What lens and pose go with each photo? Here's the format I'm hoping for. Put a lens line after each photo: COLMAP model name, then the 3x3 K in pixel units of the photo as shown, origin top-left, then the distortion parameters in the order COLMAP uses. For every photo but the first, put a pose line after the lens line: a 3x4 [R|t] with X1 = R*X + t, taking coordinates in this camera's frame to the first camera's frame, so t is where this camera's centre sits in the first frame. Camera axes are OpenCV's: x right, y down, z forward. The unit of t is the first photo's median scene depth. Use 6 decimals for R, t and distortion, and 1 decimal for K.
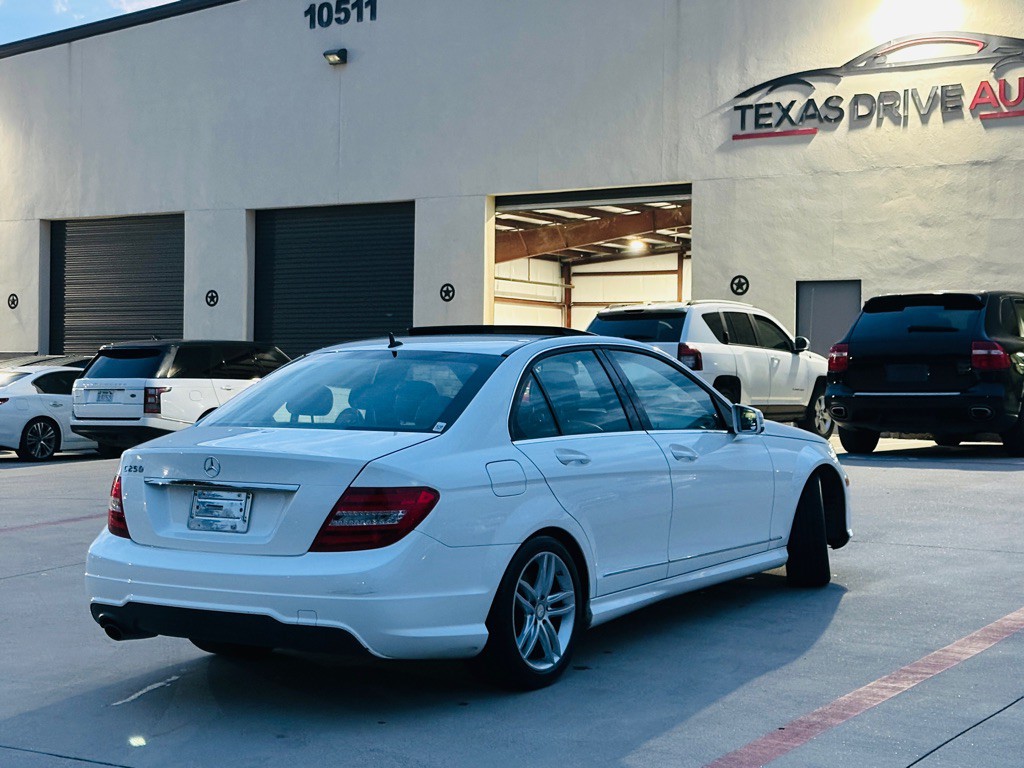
lens RADIAL K [[1707.5, 0, 512.4], [0, 1707.5, 373.2], [0, 0, 1]] dist [0.135700, 0.000000]
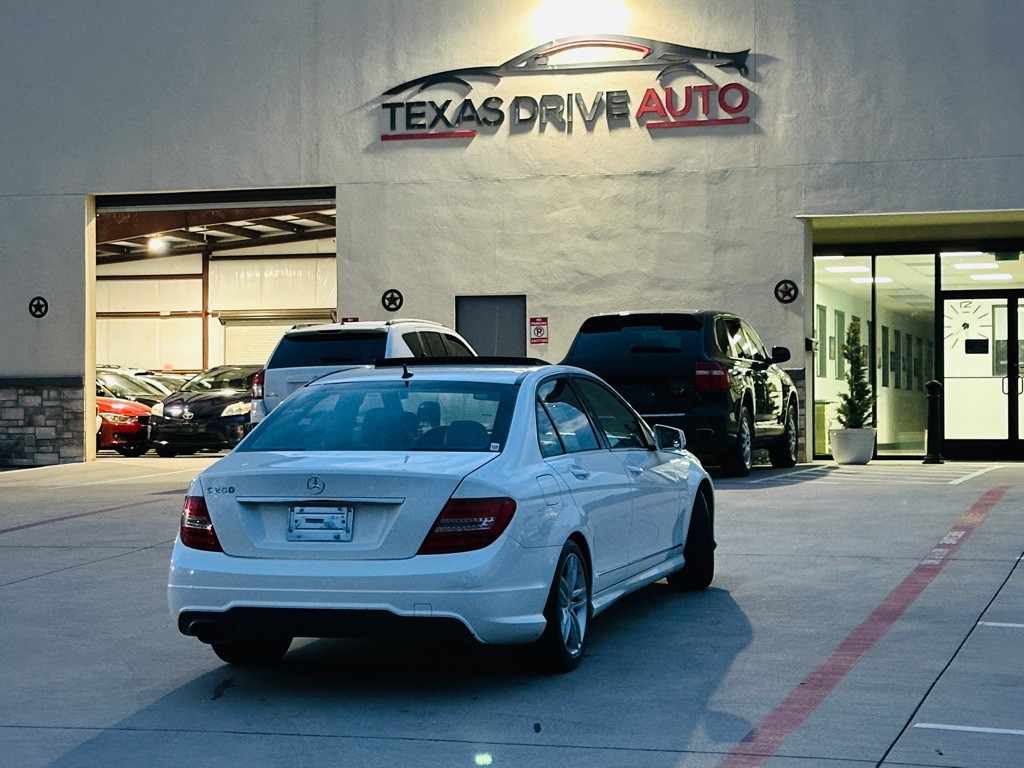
lens RADIAL K [[2109.6, 0, 512.2], [0, 2109.6, 384.6], [0, 0, 1]] dist [0.137781, 0.000000]
pose [[0.963529, -0.011751, 0.267346, -0.113822], [0.013317, 0.999903, -0.004047, -0.001300], [-0.267272, 0.007459, 0.963592, -0.104513]]
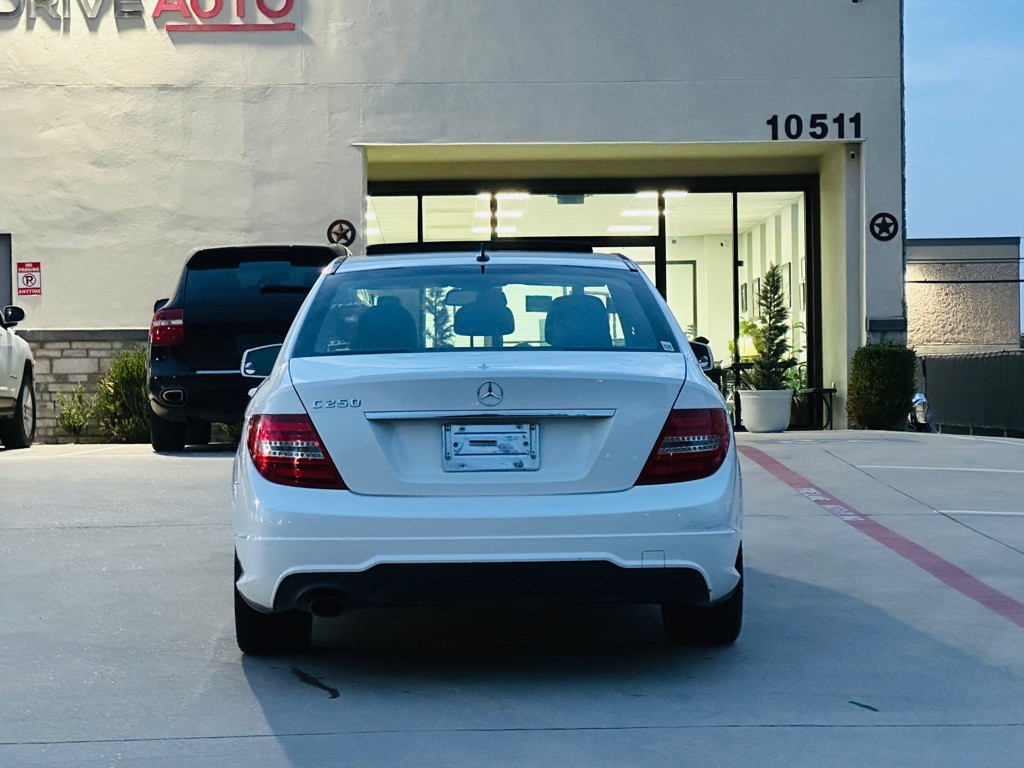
lens RADIAL K [[2416.7, 0, 502.6], [0, 2416.7, 390.3], [0, 0, 1]] dist [0.185338, 0.000000]
pose [[0.825908, -0.017821, 0.563523, -0.222597], [0.018544, 0.999818, 0.004440, 0.012857], [-0.563500, 0.006783, 0.826088, 0.008043]]
